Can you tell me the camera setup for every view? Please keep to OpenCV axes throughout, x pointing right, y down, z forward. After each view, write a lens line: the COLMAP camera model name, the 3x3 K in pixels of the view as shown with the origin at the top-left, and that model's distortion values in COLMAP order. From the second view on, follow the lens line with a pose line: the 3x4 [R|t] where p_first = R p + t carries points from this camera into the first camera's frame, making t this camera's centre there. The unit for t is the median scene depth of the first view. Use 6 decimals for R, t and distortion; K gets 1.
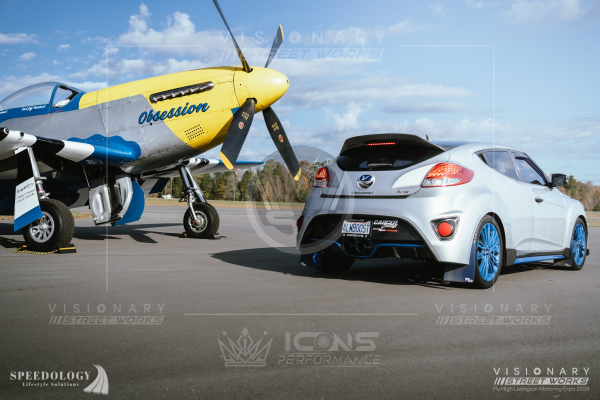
lens RADIAL K [[599.1, 0, 296.2], [0, 599.1, 197.1], [0, 0, 1]] dist [-0.015055, 0.000000]
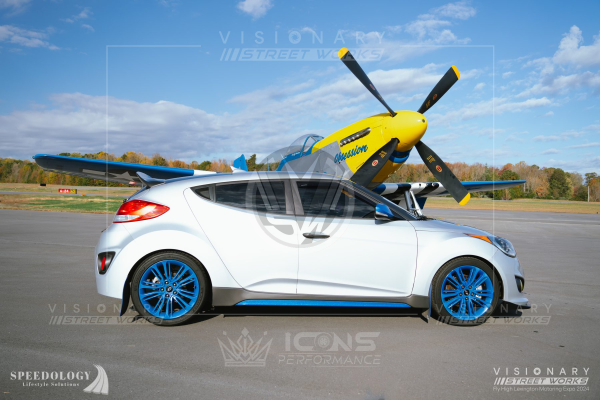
lens RADIAL K [[497.9, 0, 297.8], [0, 497.9, 201.3], [0, 0, 1]] dist [-0.041529, -0.020373]
pose [[0.671713, 0.008233, -0.740766, 0.509135], [-0.000305, 0.999941, 0.010837, -0.048229], [0.740811, -0.007053, 0.671676, 0.185795]]
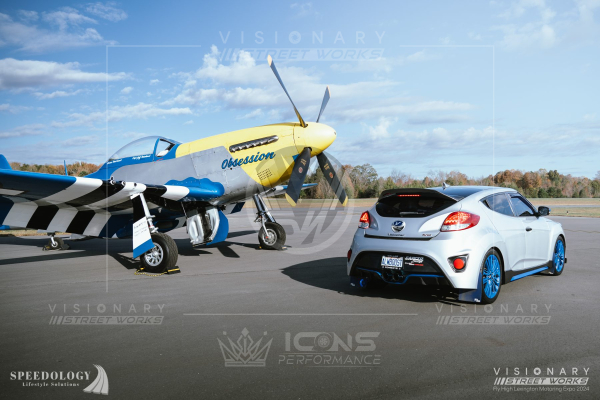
lens RADIAL K [[469.7, 0, 337.0], [0, 469.7, 210.7], [0, 0, 1]] dist [-0.040904, 0.005459]
pose [[0.999410, -0.033377, -0.008062, -0.006583], [0.033712, 0.998383, 0.045773, -0.069200], [0.006521, -0.046018, 0.998919, -0.024862]]
